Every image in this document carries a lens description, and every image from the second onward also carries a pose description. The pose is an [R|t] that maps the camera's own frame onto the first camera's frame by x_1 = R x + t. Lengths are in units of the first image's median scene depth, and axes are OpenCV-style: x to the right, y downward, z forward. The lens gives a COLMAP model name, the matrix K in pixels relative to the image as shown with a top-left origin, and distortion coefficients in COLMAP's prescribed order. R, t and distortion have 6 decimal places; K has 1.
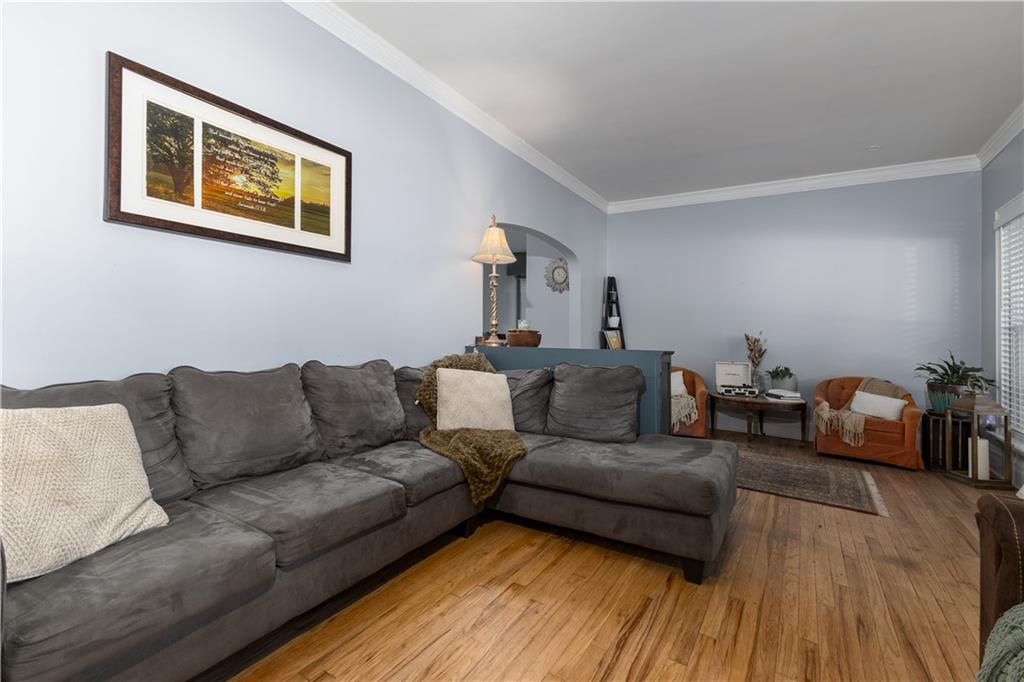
lens RADIAL K [[459.7, 0, 516.2], [0, 459.7, 312.2], [0, 0, 1]] dist [0.000864, 0.000038]
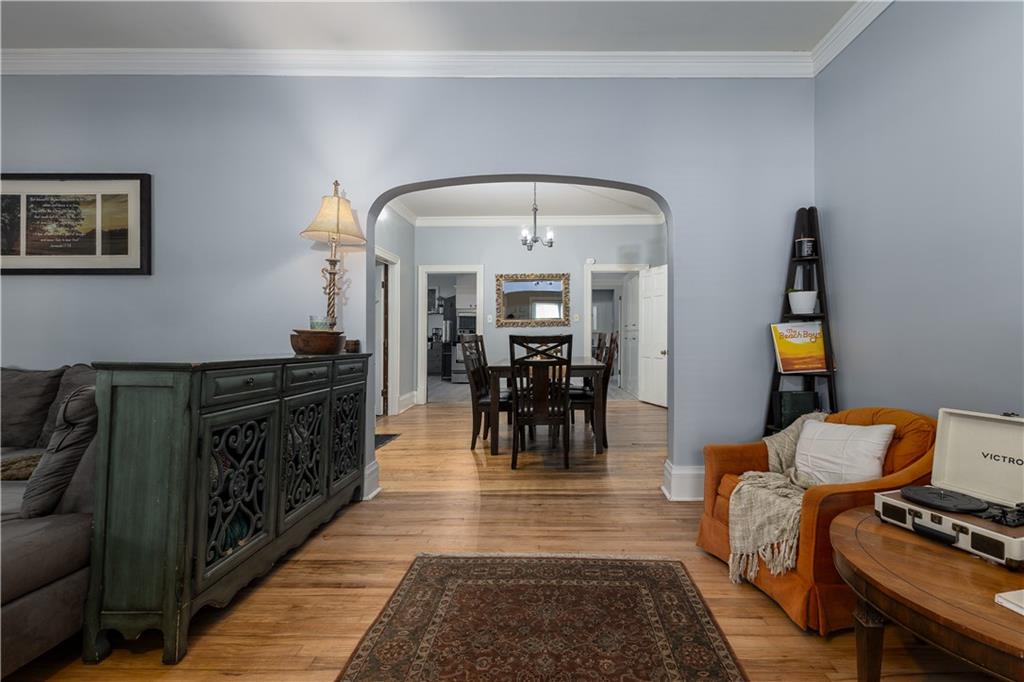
lens RADIAL K [[468.7, 0, 471.4], [0, 468.7, 327.3], [0, 0, 1]] dist [0.006729, 0.000255]
pose [[0.532266, -0.035599, -0.845828, 0.730594], [0.057828, 0.998311, -0.005626, 0.049538], [0.844600, -0.045918, 0.533426, 0.776358]]
